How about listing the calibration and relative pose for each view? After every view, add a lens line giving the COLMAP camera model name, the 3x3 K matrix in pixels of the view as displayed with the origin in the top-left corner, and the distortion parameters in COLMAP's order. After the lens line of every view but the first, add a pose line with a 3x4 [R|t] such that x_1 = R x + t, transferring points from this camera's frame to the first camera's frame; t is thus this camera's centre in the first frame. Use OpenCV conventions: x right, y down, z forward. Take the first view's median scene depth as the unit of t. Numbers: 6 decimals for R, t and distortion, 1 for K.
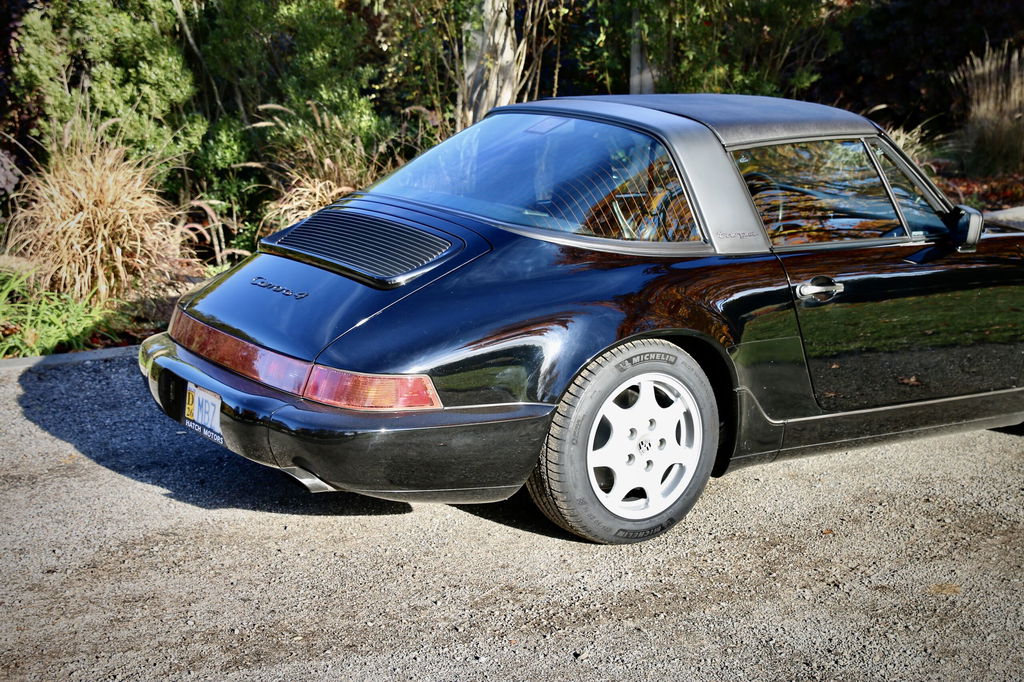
lens RADIAL K [[1651.3, 0, 508.4], [0, 1651.3, 340.7], [0, 0, 1]] dist [0.006387, 0.000000]
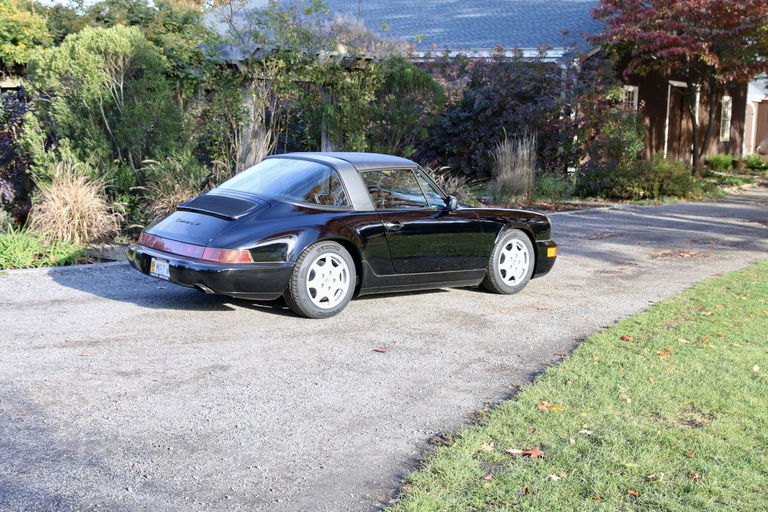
lens RADIAL K [[1093.1, 0, 384.9], [0, 1093.1, 256.0], [0, 0, 1]] dist [-0.034786, 0.000000]
pose [[0.991297, 0.000863, 0.131645, -0.054632], [0.007881, 0.997796, -0.065880, 0.131278], [-0.131412, 0.066345, 0.989105, -0.709215]]
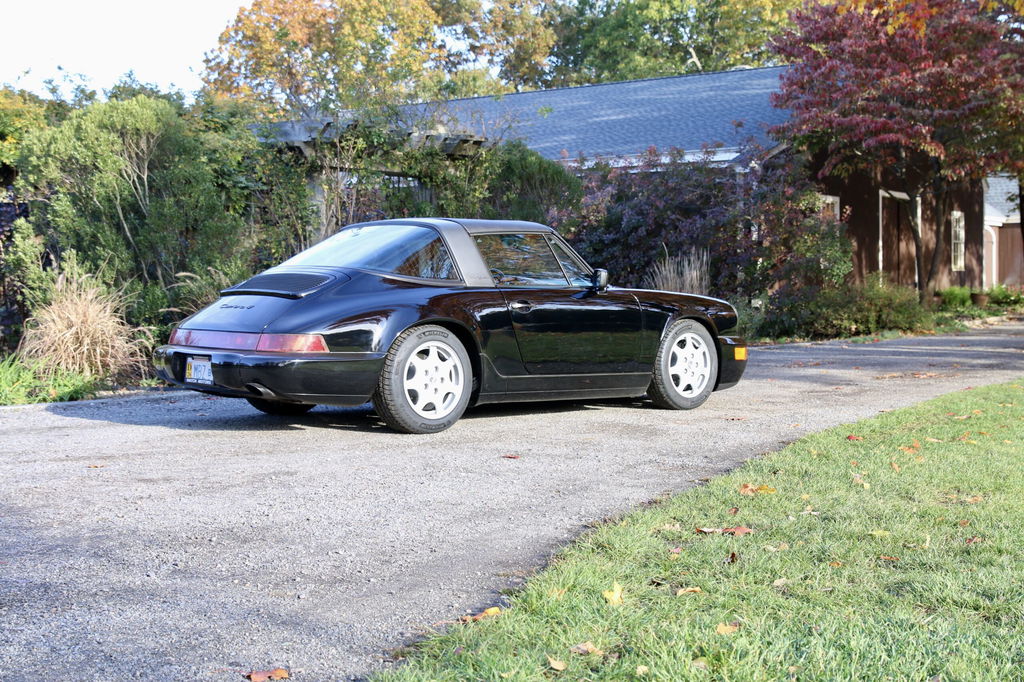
lens RADIAL K [[1457.5, 0, 511.8], [0, 1457.5, 341.3], [0, 0, 1]] dist [-0.034786, 0.000000]
pose [[0.990356, -0.027363, 0.135816, -0.051815], [0.049173, 0.985903, -0.159930, 0.274243], [-0.129526, 0.165066, 0.977740, -0.625855]]
